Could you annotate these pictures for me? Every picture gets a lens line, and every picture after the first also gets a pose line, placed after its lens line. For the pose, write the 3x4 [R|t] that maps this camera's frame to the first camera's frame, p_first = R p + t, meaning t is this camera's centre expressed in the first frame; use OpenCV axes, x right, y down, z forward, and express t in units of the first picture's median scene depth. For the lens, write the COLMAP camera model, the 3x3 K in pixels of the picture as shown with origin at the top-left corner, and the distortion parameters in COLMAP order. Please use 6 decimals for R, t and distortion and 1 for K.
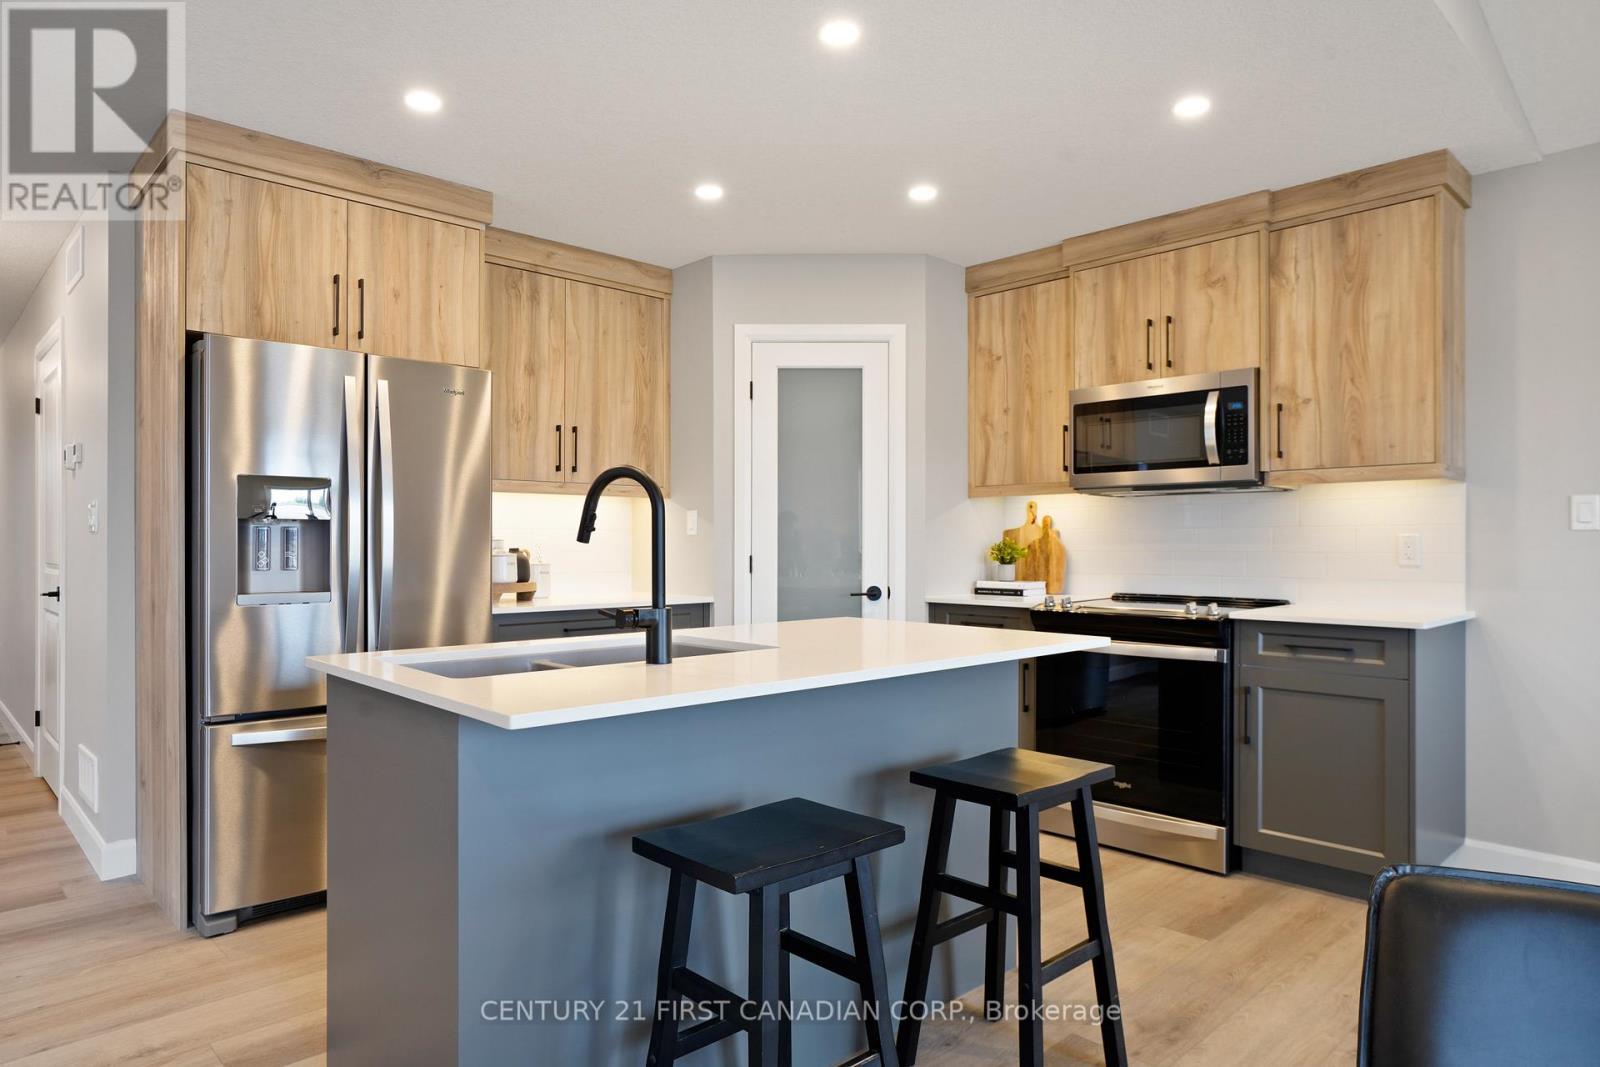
lens RADIAL K [[958.0, 0, 788.3], [0, 958.0, 538.8], [0, 0, 1]] dist [-0.007795, 0.004008]
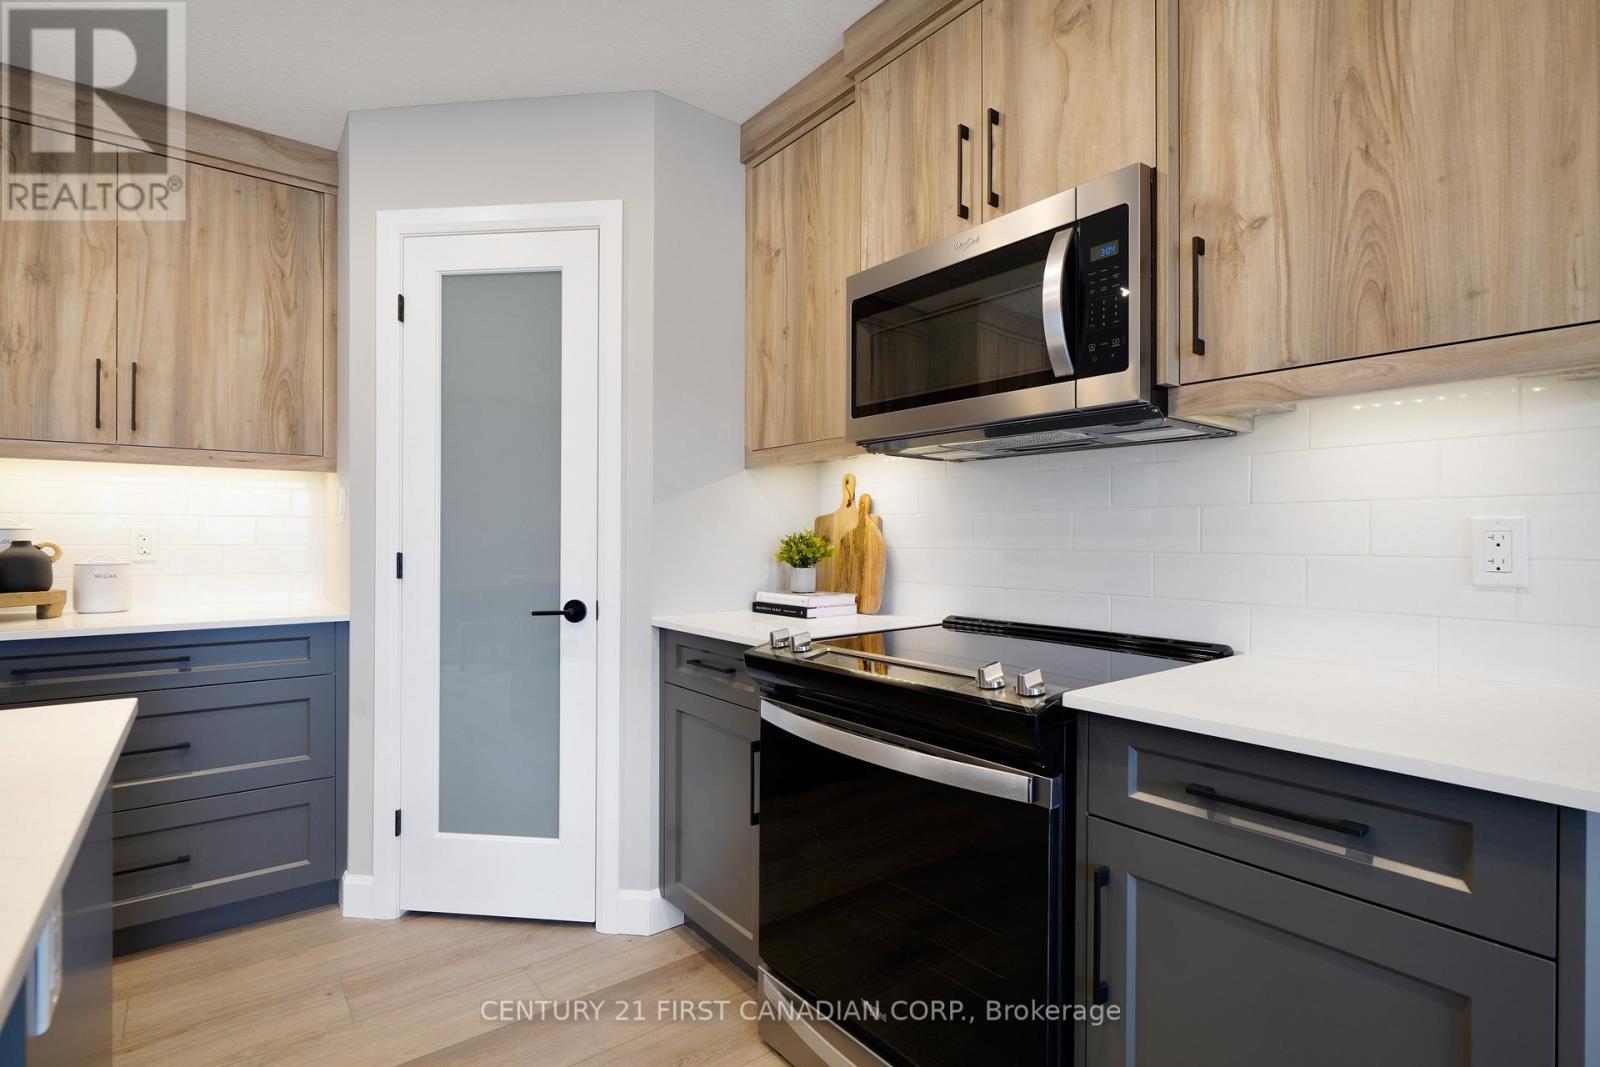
lens RADIAL K [[758.7, 0, 786.3], [0, 758.7, 536.5], [0, 0, 1]] dist [-0.007384, 0.000972]
pose [[0.994632, 0.002578, -0.103447, 0.324322], [-0.002112, 0.999987, 0.004613, 0.003408], [0.103458, -0.004370, 0.994624, 0.562054]]
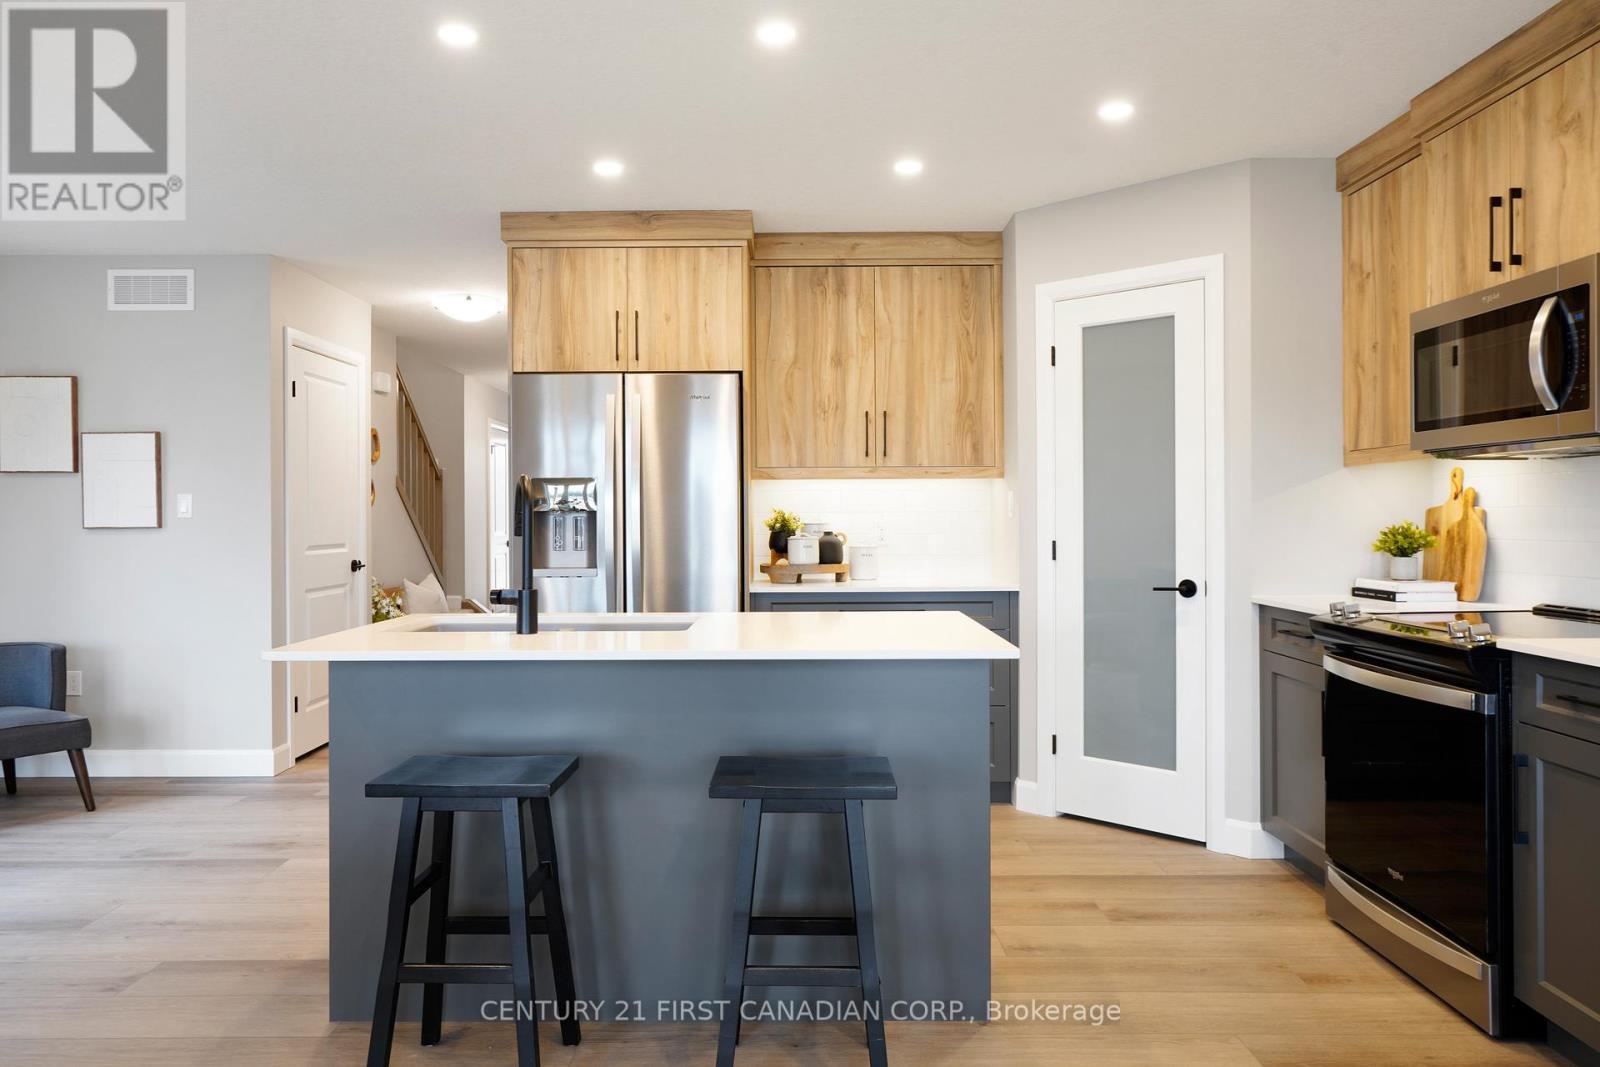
lens RADIAL K [[1085.0, 0, 809.7], [0, 1085.0, 511.4], [0, 0, 1]] dist [-0.005669, 0.010916]
pose [[0.734808, -0.006353, -0.678246, 0.542134], [0.007882, 0.999969, -0.000827, -0.012168], [0.678230, -0.004738, 0.734835, 0.115508]]
